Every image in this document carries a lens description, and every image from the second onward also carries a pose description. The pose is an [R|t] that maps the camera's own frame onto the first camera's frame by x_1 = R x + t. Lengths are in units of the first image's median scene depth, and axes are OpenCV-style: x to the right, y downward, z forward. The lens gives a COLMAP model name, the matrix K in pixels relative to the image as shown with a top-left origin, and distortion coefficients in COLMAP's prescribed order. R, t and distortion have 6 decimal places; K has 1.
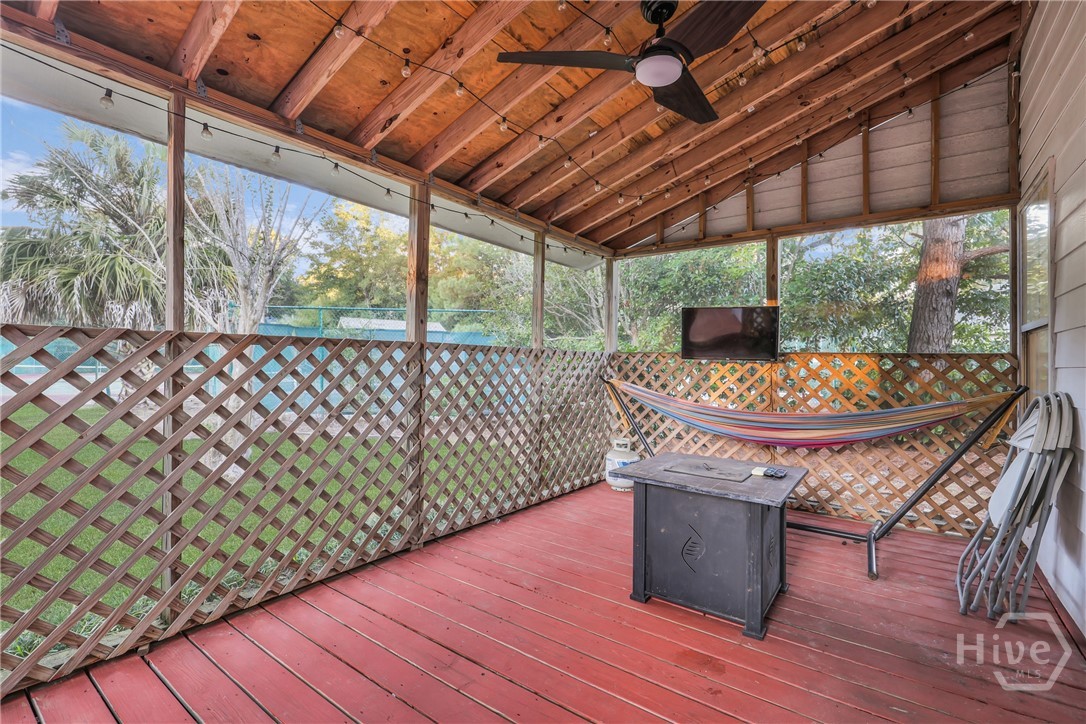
lens RADIAL K [[487.5, 0, 545.2], [0, 487.5, 359.9], [0, 0, 1]] dist [-0.002687, 0.000403]
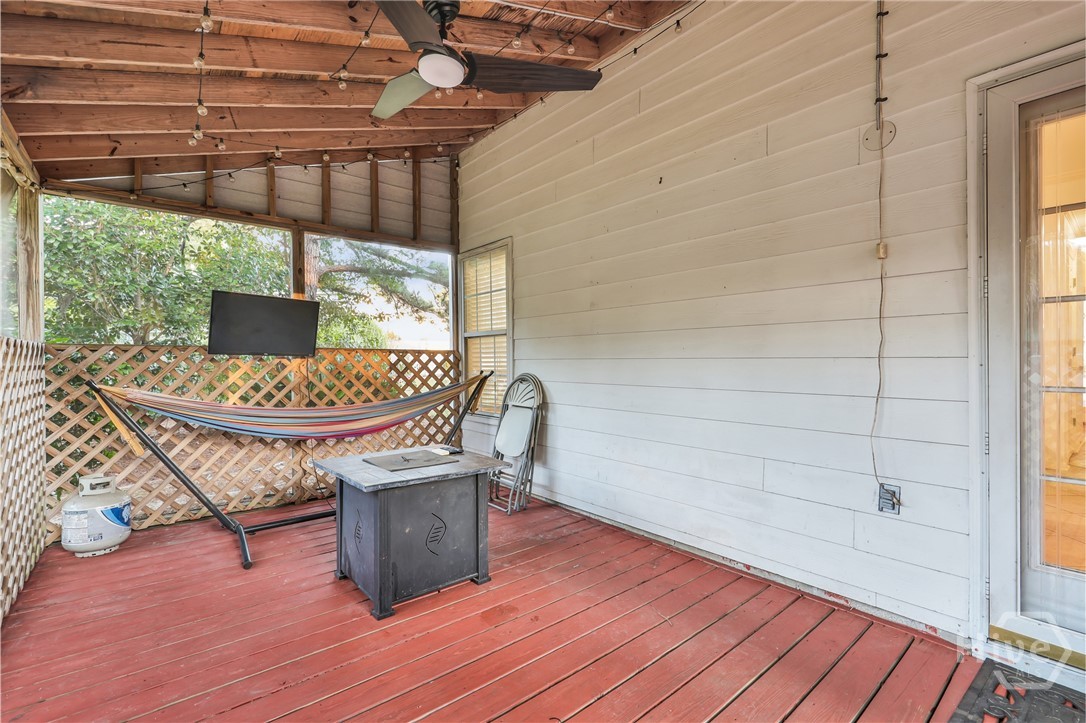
lens RADIAL K [[487.5, 0, 544.7], [0, 487.5, 361.4], [0, 0, 1]] dist [-0.002687, 0.000403]
pose [[0.241494, -0.014858, 0.970289, -0.365255], [0.001292, 0.999887, 0.014990, -0.000967], [-0.970401, -0.002366, 0.241486, 0.287059]]
